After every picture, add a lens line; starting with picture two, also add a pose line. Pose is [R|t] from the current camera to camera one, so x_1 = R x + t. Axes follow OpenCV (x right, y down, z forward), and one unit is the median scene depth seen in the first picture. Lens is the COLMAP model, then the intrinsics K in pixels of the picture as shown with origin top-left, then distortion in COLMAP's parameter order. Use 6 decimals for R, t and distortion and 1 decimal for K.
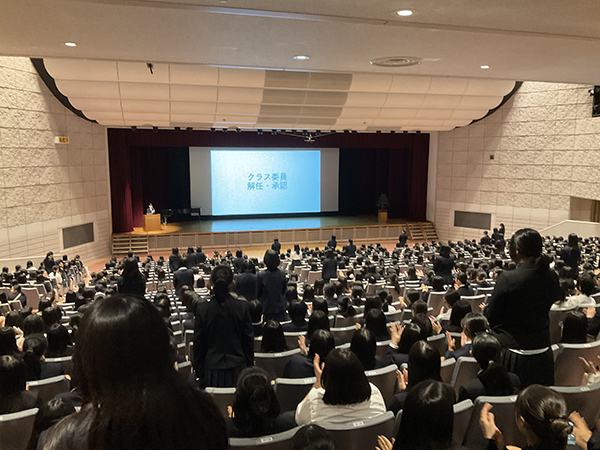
lens RADIAL K [[509.9, 0, 300.1], [0, 509.9, 224.0], [0, 0, 1]] dist [0.071064, -0.017269]
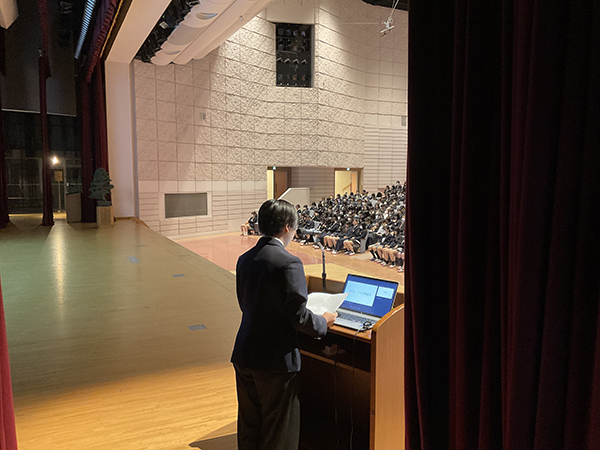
lens RADIAL K [[509.9, 0, 300.2], [0, 509.9, 229.1], [0, 0, 1]] dist [0.071064, -0.017269]
pose [[-0.159871, -0.098663, 0.982195, -0.403350], [0.132332, 0.983870, 0.120370, -0.040897], [-0.978228, 0.149219, -0.144236, 1.014865]]
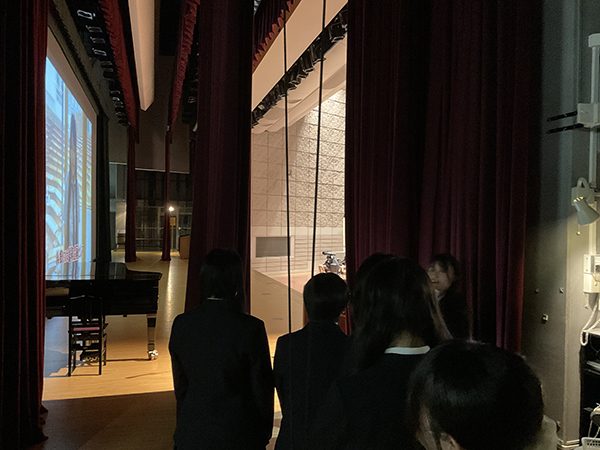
lens RADIAL K [[509.9, 0, 298.8], [0, 509.9, 225.6], [0, 0, 1]] dist [0.071064, -0.017269]
pose [[0.009109, -0.007157, 0.999933, -0.517493], [0.121706, 0.992548, 0.005996, -0.043716], [-0.992524, 0.121643, 0.009912, 1.007428]]
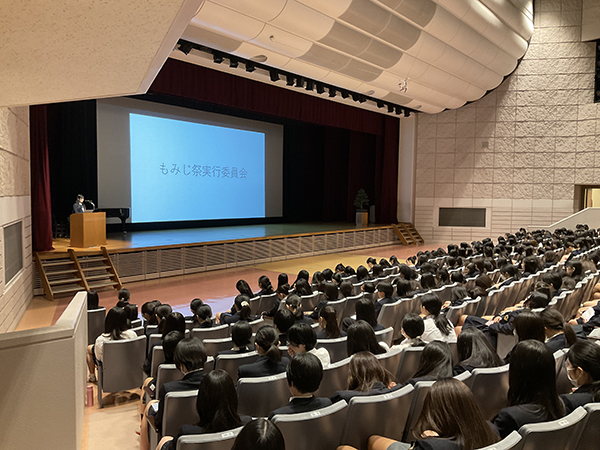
lens RADIAL K [[509.9, 0, 299.7], [0, 509.9, 224.4], [0, 0, 1]] dist [0.071064, -0.017269]
pose [[0.812724, -0.024701, 0.582124, -0.422654], [0.068005, 0.996294, -0.052668, 0.033839], [-0.578666, 0.082392, 0.811392, 0.481631]]
